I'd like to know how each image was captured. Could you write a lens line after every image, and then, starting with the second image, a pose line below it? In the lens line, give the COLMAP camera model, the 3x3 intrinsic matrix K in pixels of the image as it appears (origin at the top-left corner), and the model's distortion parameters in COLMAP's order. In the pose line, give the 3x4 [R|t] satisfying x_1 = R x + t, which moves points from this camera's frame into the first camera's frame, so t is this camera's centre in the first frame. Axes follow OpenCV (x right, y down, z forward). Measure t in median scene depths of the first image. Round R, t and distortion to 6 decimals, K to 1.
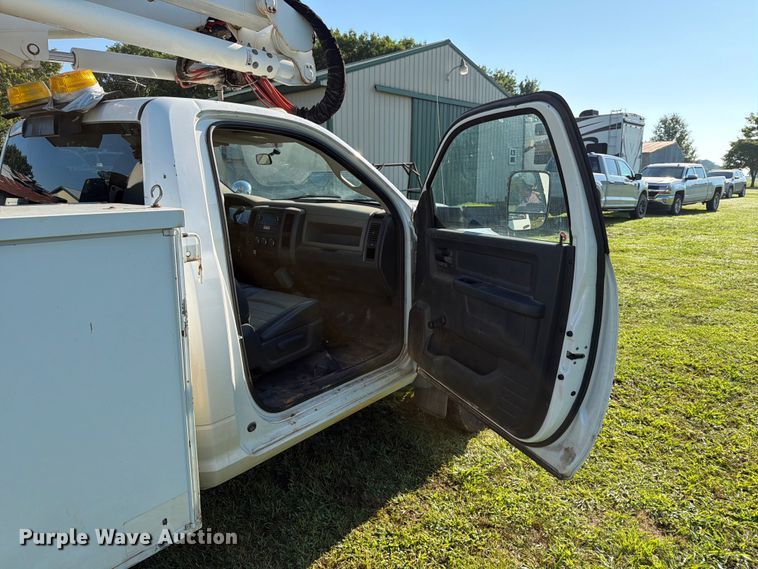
lens RADIAL K [[537.0, 0, 381.1], [0, 537.0, 284.1], [0, 0, 1]] dist [0.001278, -0.003765]
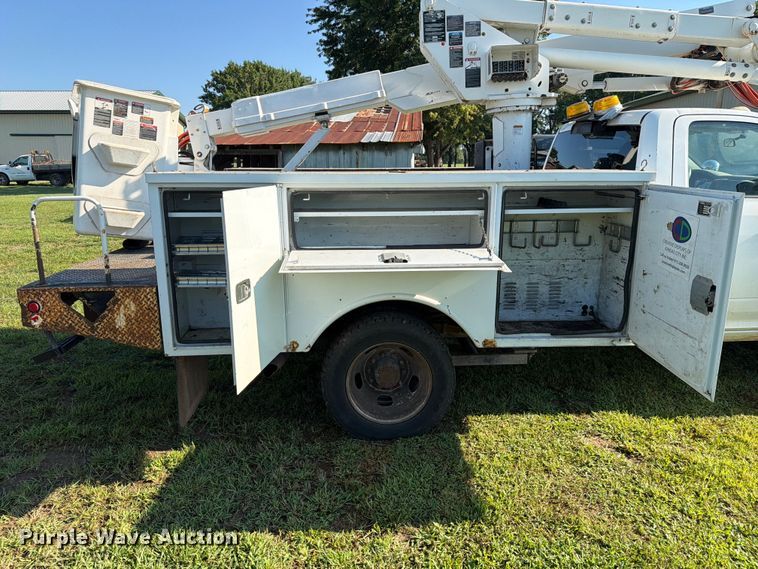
lens RADIAL K [[537.1, 0, 380.6], [0, 537.1, 288.8], [0, 0, 1]] dist [0.040597, -0.061774]
pose [[0.674065, 0.173564, -0.717992, 0.046195], [-0.144711, 0.984197, 0.102058, 0.022833], [0.724359, 0.035108, 0.688529, -0.110152]]
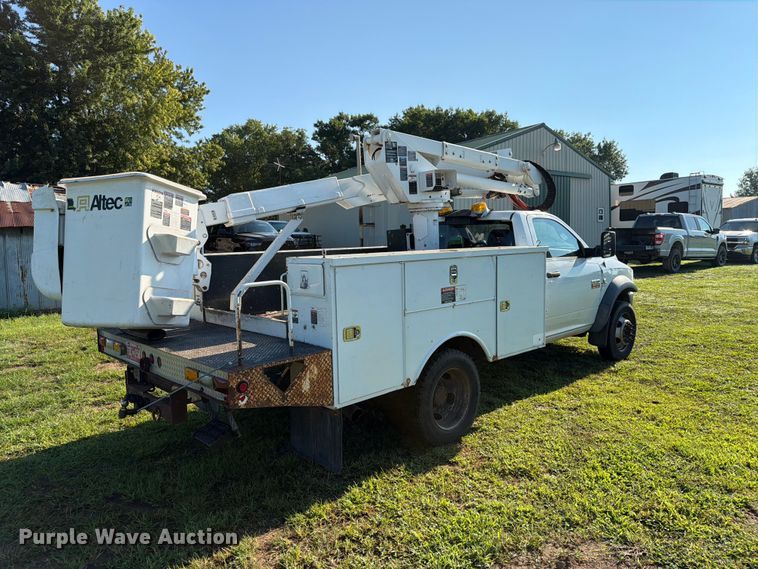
lens RADIAL K [[531.5, 0, 377.5], [0, 531.5, 286.7], [0, 0, 1]] dist [0.077970, -0.111795]
pose [[0.990657, -0.005178, -0.136277, -0.104087], [-0.008703, 0.994842, -0.101064, 0.050680], [0.136098, 0.101306, 0.985502, -0.270147]]
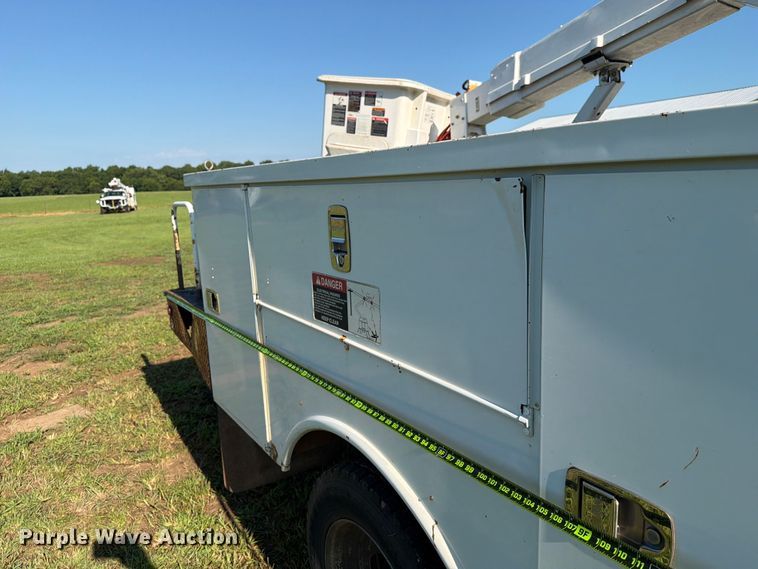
lens RADIAL K [[531.5, 0, 377.5], [0, 531.5, 286.7], [0, 0, 1]] dist [0.077970, -0.111795]
pose [[-0.292831, 0.197626, -0.935518, -0.021670], [-0.149493, 0.956912, 0.248939, -0.001665], [0.944406, 0.212751, -0.250670, 0.058583]]
